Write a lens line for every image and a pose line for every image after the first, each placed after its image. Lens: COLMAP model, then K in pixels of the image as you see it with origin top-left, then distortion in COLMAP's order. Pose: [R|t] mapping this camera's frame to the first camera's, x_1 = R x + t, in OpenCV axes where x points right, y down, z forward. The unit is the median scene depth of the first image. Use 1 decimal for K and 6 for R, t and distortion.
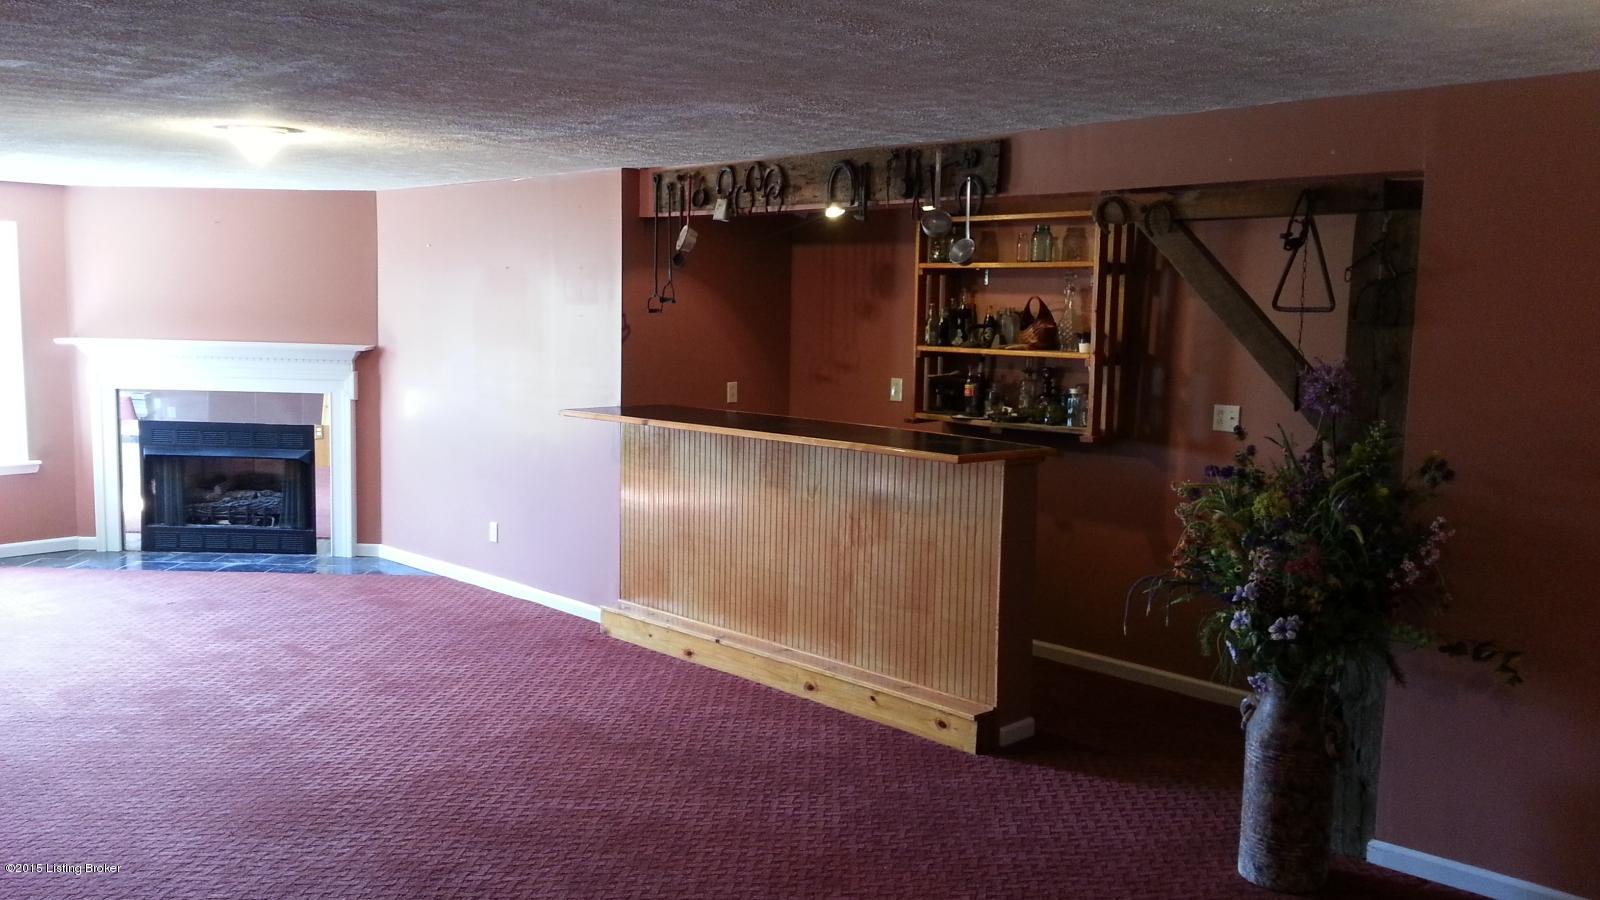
lens RADIAL K [[1276.8, 0, 800.0], [0, 1276.8, 450.0], [0, 0, 1]] dist [-0.006518, -0.002591]
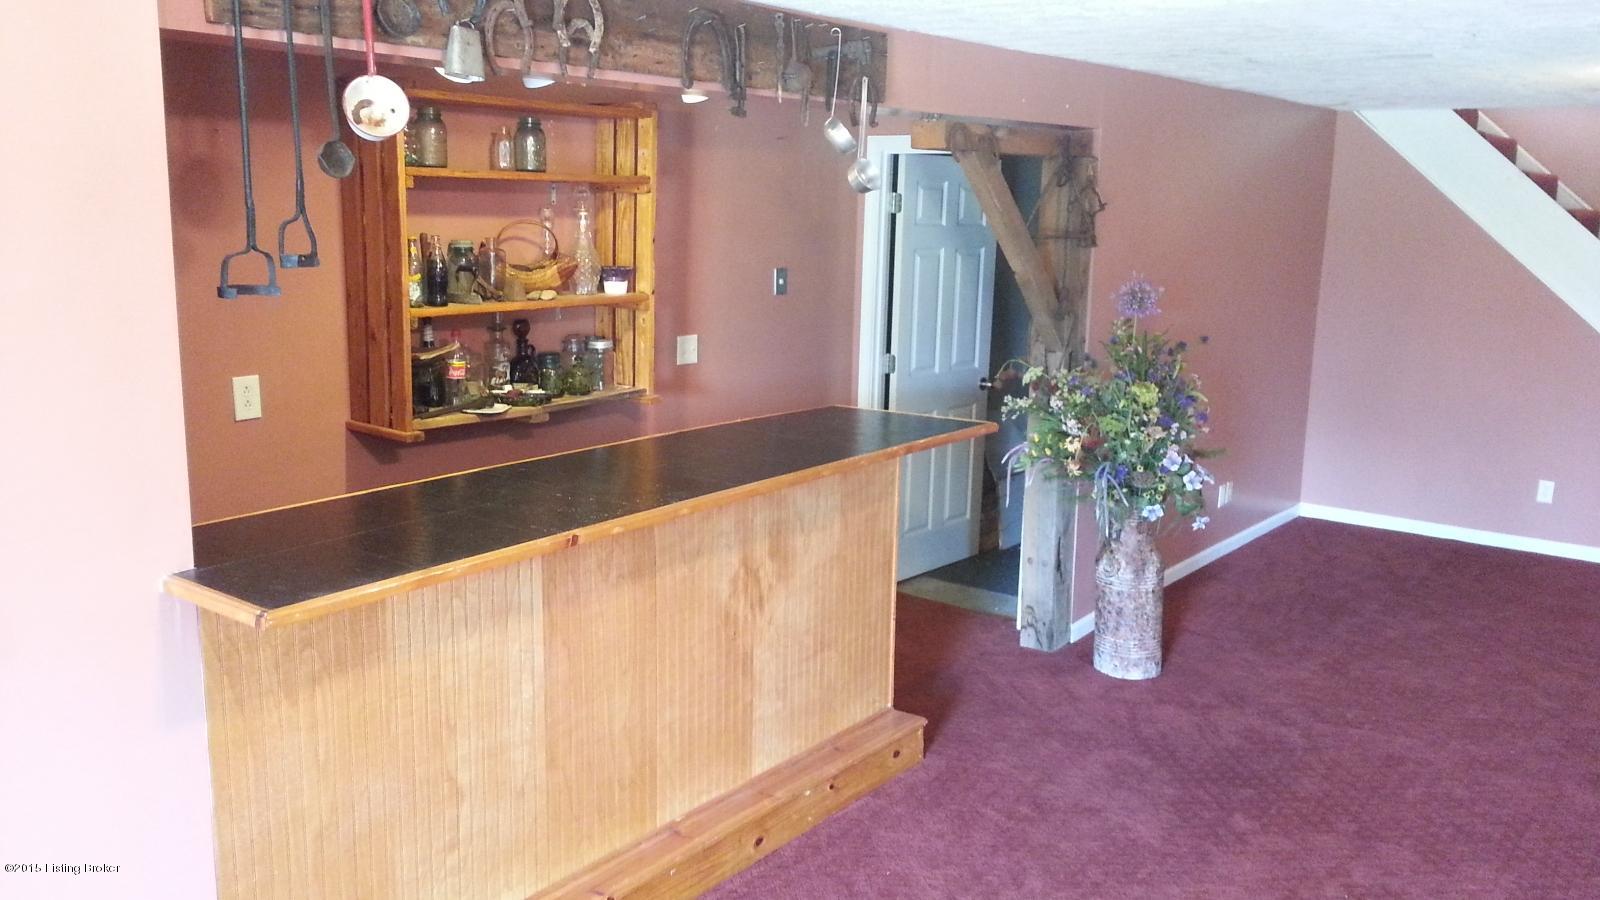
lens RADIAL K [[1293.8, 0, 800.0], [0, 1293.8, 450.0], [0, 0, 1]] dist [0.049607, 0.000923]
pose [[-0.123086, -0.214307, 0.968980, -0.572969], [0.094075, 0.969488, 0.226369, -0.151375], [-0.987927, 0.119020, -0.099170, 0.978657]]
